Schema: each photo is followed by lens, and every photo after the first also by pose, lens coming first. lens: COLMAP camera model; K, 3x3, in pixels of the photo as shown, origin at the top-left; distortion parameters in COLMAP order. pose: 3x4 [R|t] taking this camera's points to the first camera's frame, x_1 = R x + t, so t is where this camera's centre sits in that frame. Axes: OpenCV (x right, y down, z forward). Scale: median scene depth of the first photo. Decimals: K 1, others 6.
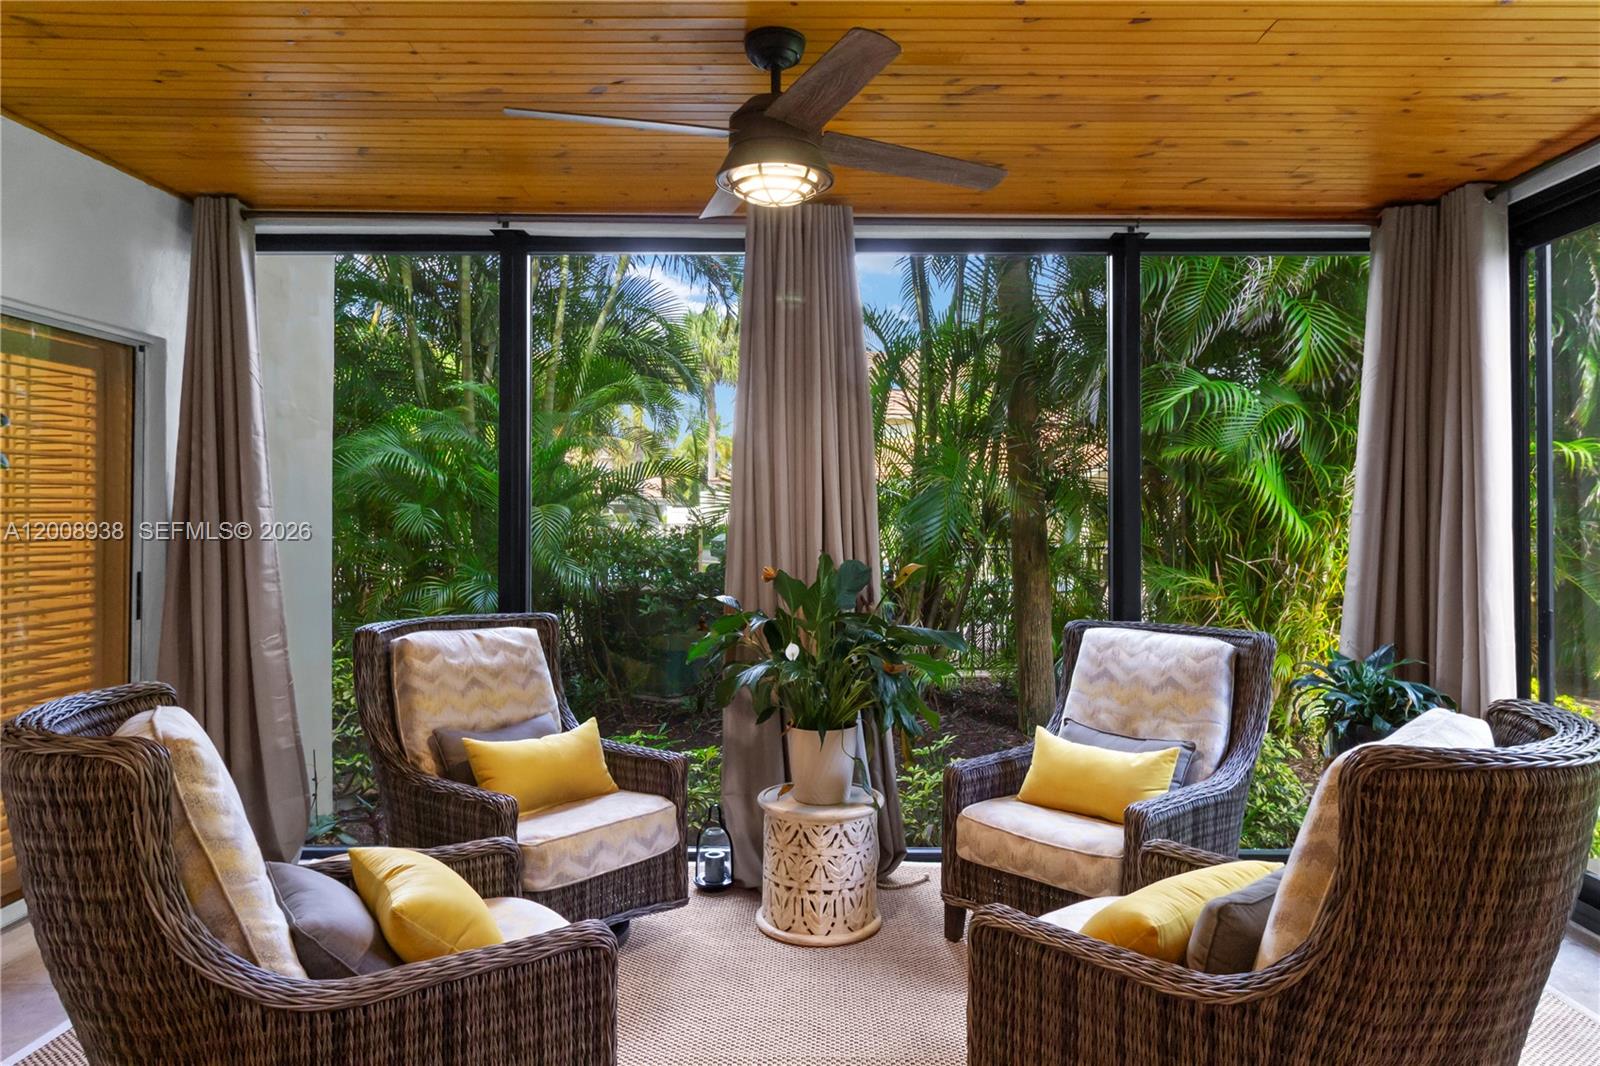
lens RADIAL K [[997.0, 0, 799.3], [0, 997.0, 535.1], [0, 0, 1]] dist [-0.008734, -0.002686]
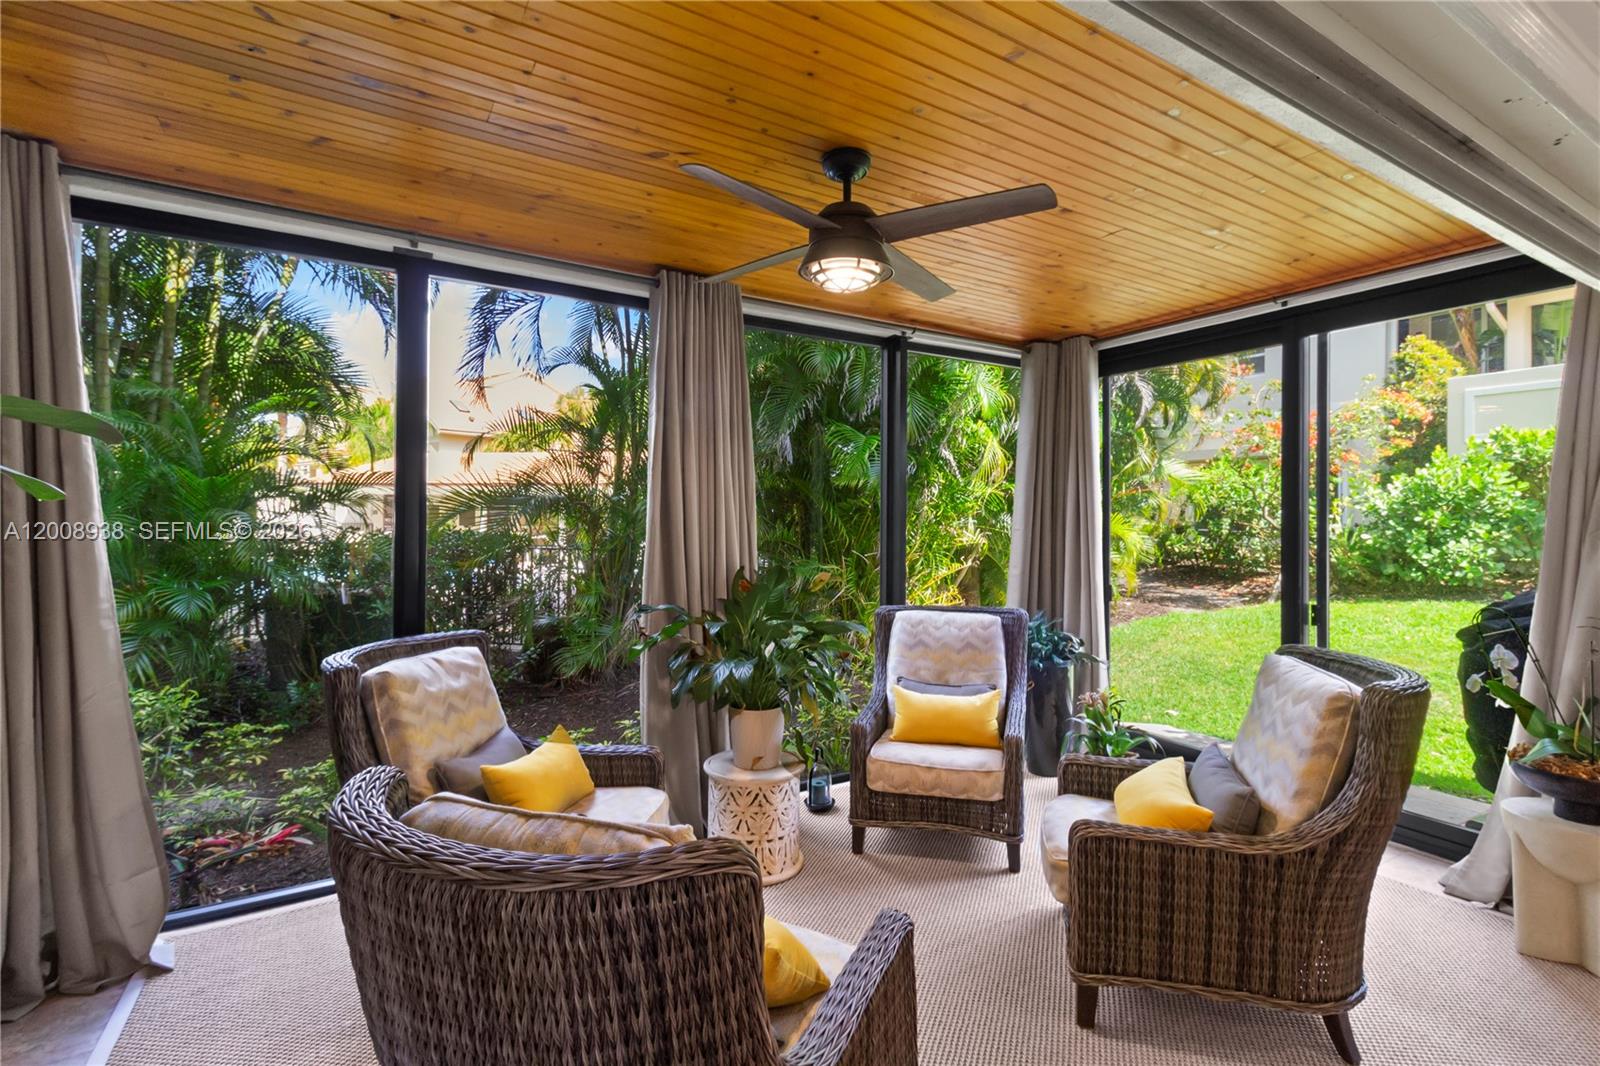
lens RADIAL K [[741.8, 0, 803.6], [0, 741.8, 527.1], [0, 0, 1]] dist [0.000359, 0.000284]
pose [[0.847082, -0.003936, 0.531447, -0.430849], [0.005302, 0.999985, -0.001046, -0.029764], [-0.531435, 0.003704, 0.847091, 0.191227]]
